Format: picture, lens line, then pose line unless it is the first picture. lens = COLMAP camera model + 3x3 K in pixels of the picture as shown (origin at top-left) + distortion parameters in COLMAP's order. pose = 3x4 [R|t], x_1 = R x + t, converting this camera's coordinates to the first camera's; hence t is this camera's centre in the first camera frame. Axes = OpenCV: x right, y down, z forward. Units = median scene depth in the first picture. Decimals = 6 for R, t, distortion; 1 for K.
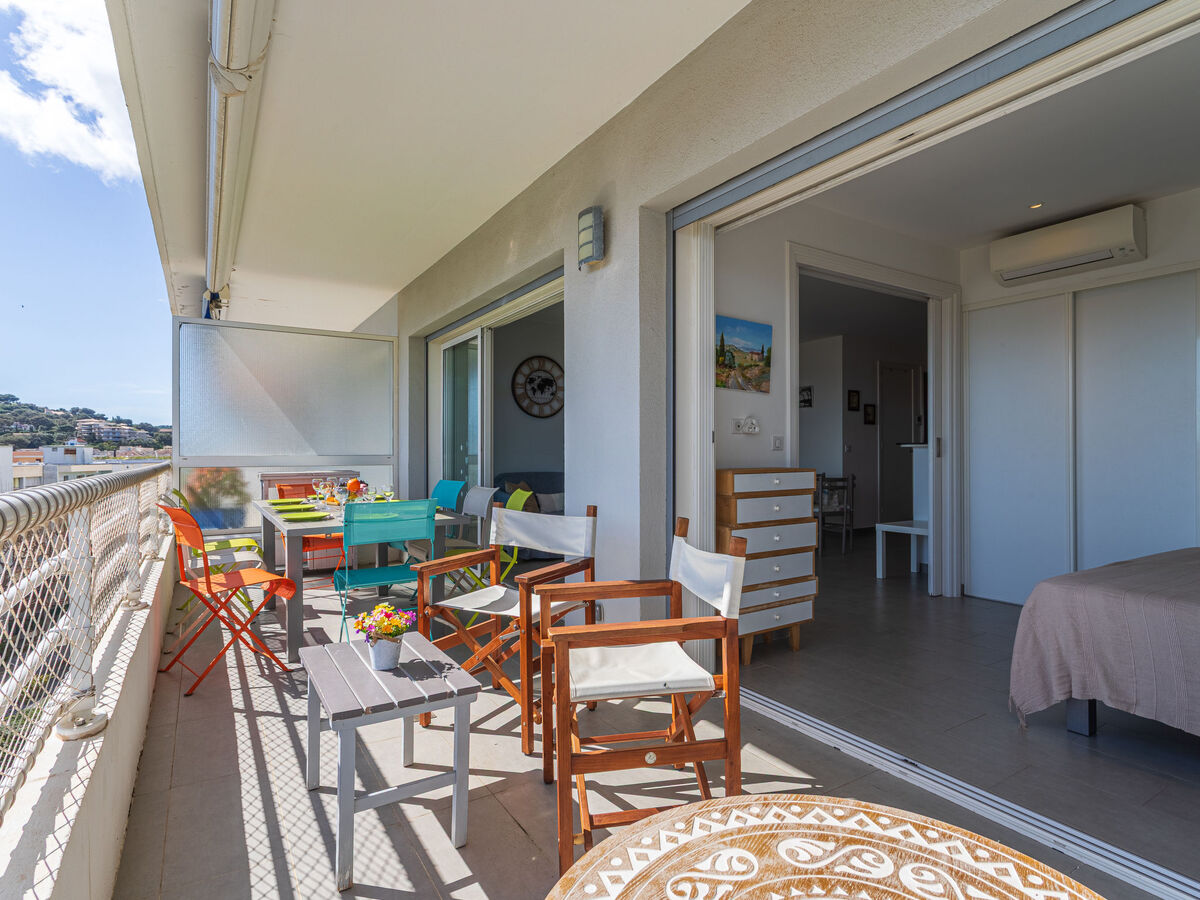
lens RADIAL K [[638.0, 0, 603.3], [0, 638.0, 450.3], [0, 0, 1]] dist [0.003833, 0.001454]
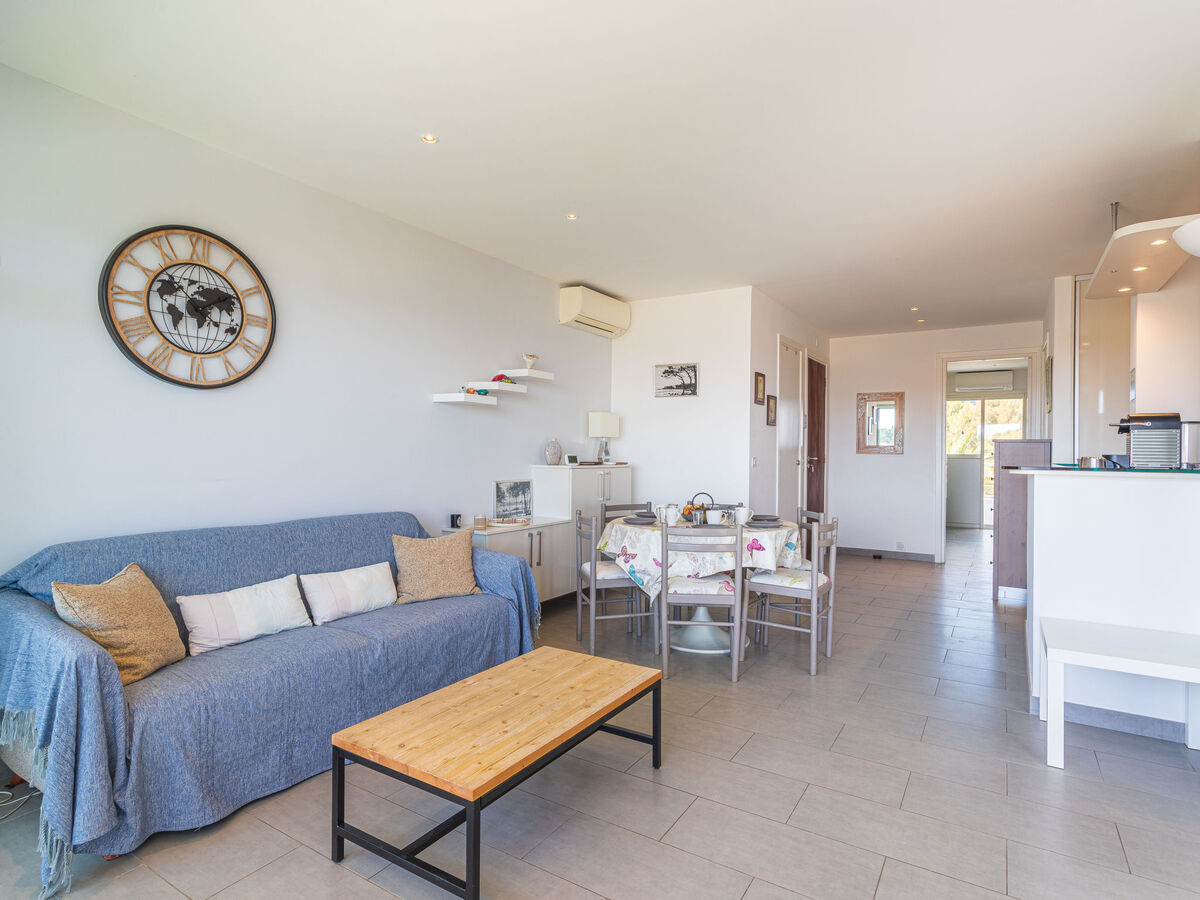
lens RADIAL K [[640.9, 0, 602.8], [0, 640.9, 447.8], [0, 0, 1]] dist [0.002446, 0.001710]
pose [[0.902522, 0.011158, 0.430500, -0.083903], [-0.012898, 0.999916, 0.001124, -0.035521], [-0.430451, -0.006567, 0.902590, 1.080391]]
